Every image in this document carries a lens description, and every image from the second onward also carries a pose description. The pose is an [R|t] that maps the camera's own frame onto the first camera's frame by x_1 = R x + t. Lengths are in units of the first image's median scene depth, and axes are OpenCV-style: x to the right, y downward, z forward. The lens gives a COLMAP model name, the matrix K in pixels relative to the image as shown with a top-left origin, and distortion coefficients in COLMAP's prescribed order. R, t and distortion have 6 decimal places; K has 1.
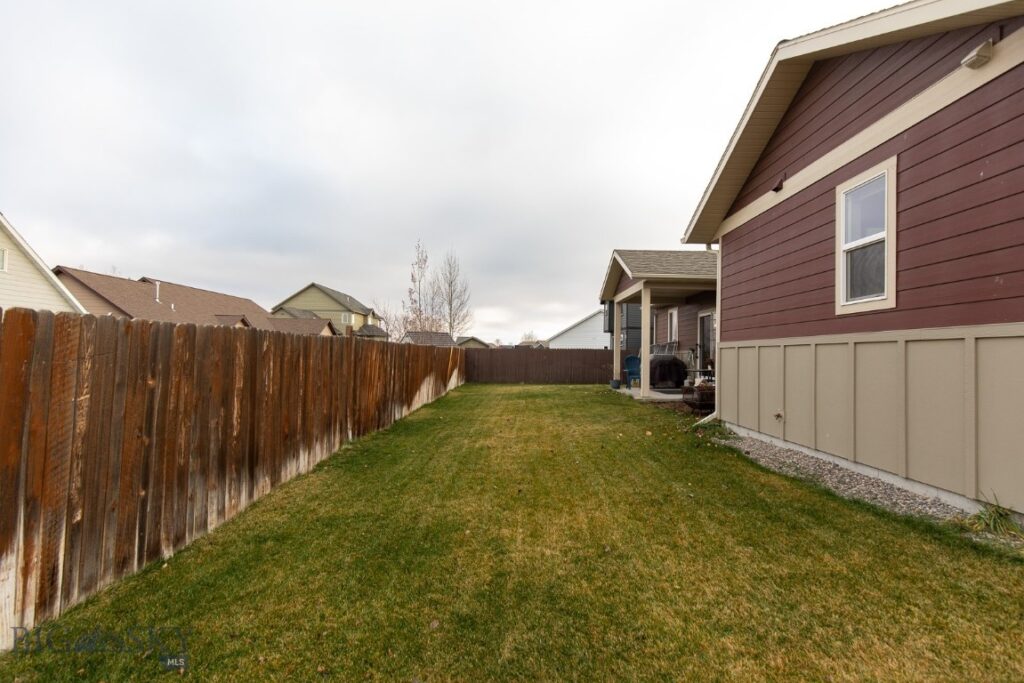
lens RADIAL K [[460.1, 0, 514.1], [0, 460.1, 343.3], [0, 0, 1]] dist [0.009915, -0.002289]
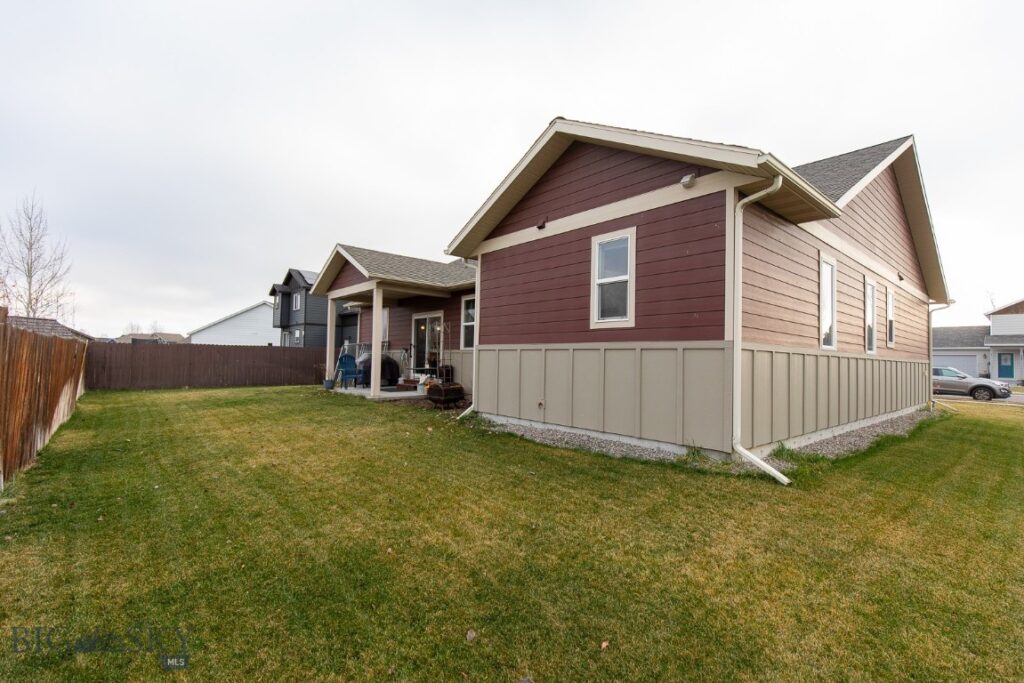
lens RADIAL K [[460.1, 0, 515.6], [0, 460.1, 342.4], [0, 0, 1]] dist [0.009915, -0.002289]
pose [[0.747566, 0.023626, 0.663767, -0.420124], [-0.026014, 0.999642, -0.006283, -0.005780], [-0.663678, -0.012570, 0.747913, 0.114522]]
